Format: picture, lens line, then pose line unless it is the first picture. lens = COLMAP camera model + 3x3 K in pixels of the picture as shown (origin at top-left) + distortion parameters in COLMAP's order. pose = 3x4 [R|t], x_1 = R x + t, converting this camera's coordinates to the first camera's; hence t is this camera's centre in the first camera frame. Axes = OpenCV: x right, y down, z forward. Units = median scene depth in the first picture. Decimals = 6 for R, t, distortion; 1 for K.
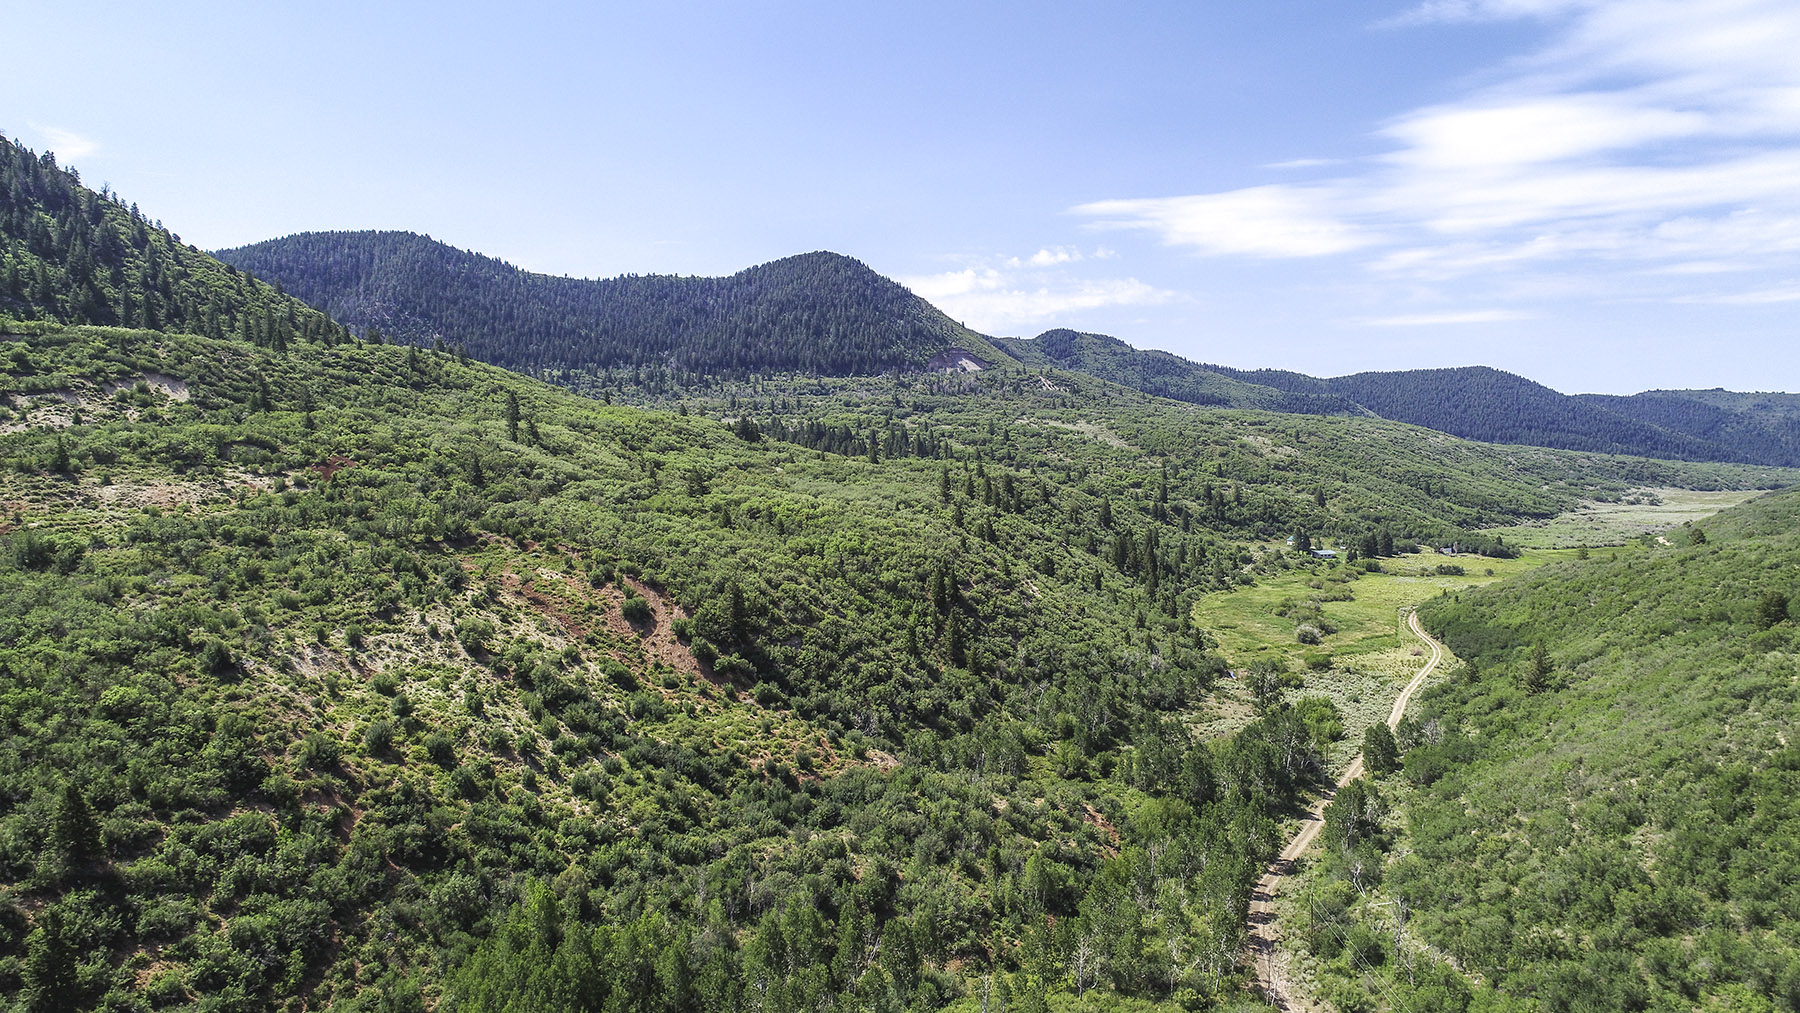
lens RADIAL K [[1197.5, 0, 900.0], [0, 1197.5, 506.5], [0, 0, 1]] dist [0.000324, 0.000792]
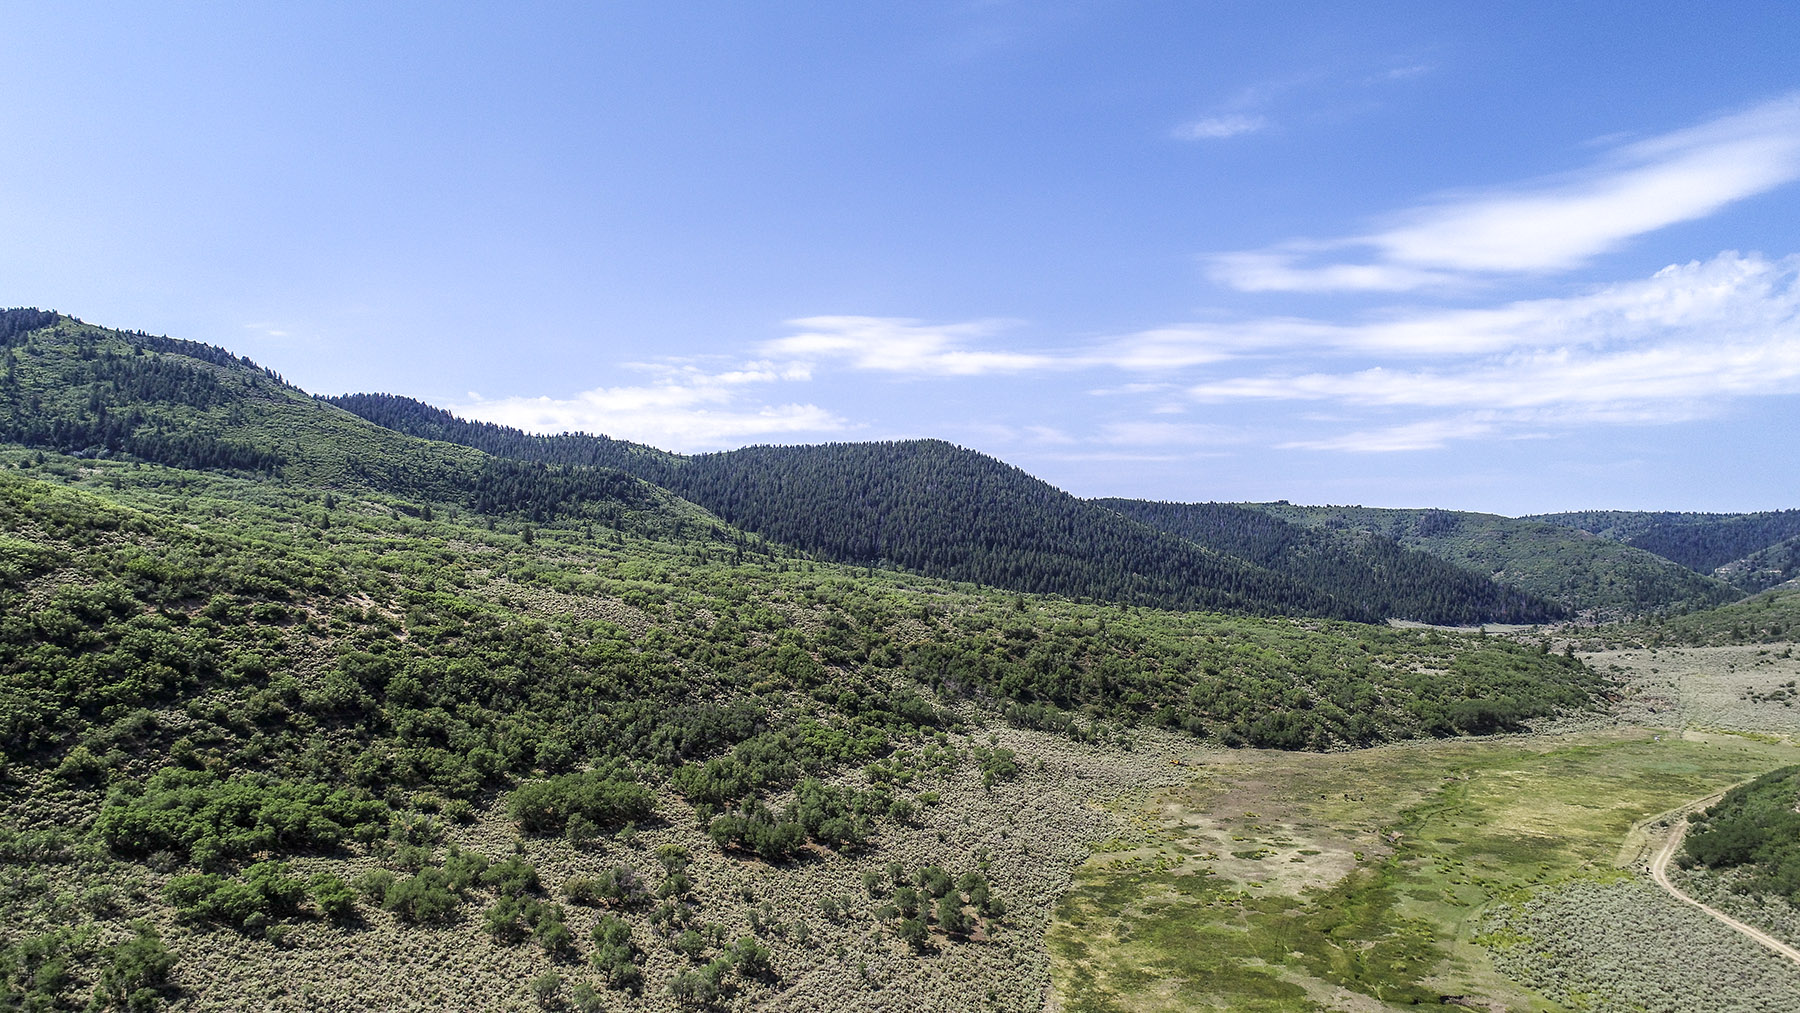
lens RADIAL K [[1197.5, 0, 900.0], [0, 1197.5, 506.5], [0, 0, 1]] dist [0.000324, 0.000792]
pose [[0.957768, 0.026392, 0.286327, 1.653360], [0.003851, 0.994512, -0.104551, -0.126405], [-0.287515, 0.101238, 0.952410, 2.450822]]
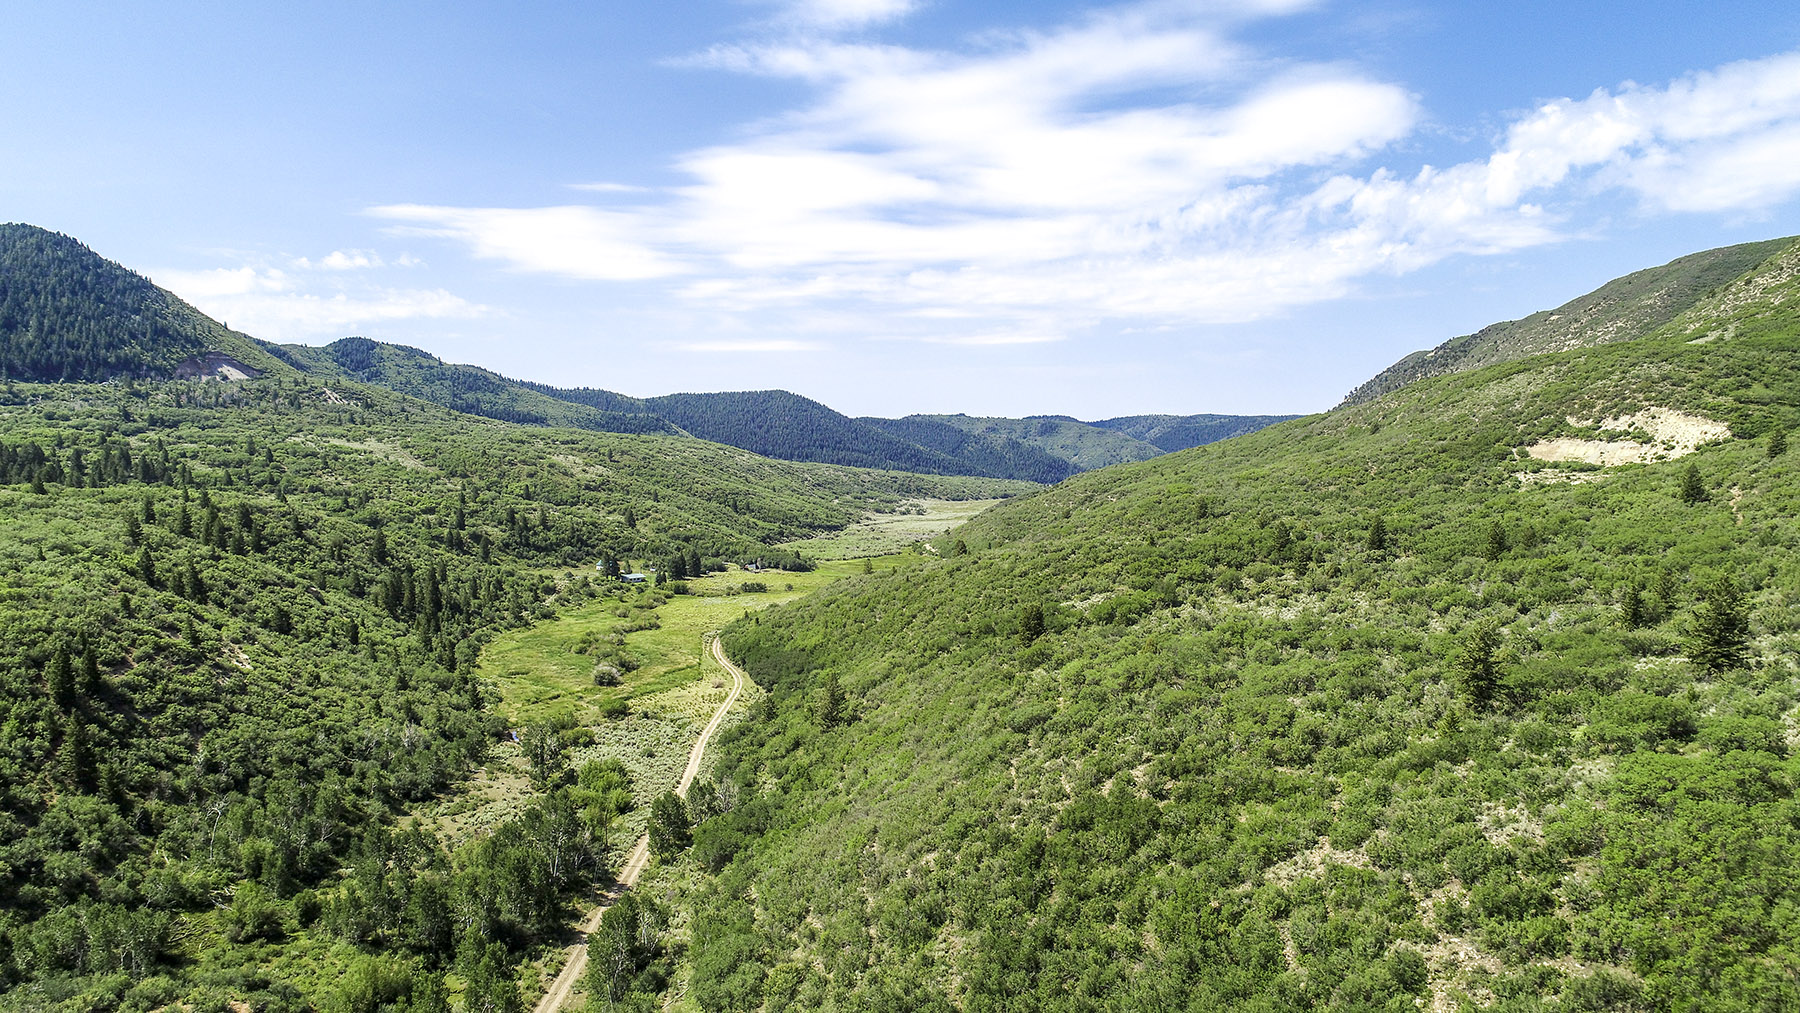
lens RADIAL K [[1204.2, 0, 900.0], [0, 1204.2, 506.5], [0, 0, 1]] dist [-0.002994, -0.000077]
pose [[0.853812, -0.025845, 0.519940, 0.045465], [0.034331, 0.999388, -0.006699, -0.004465], [-0.519449, 0.023570, 0.854177, 0.080150]]
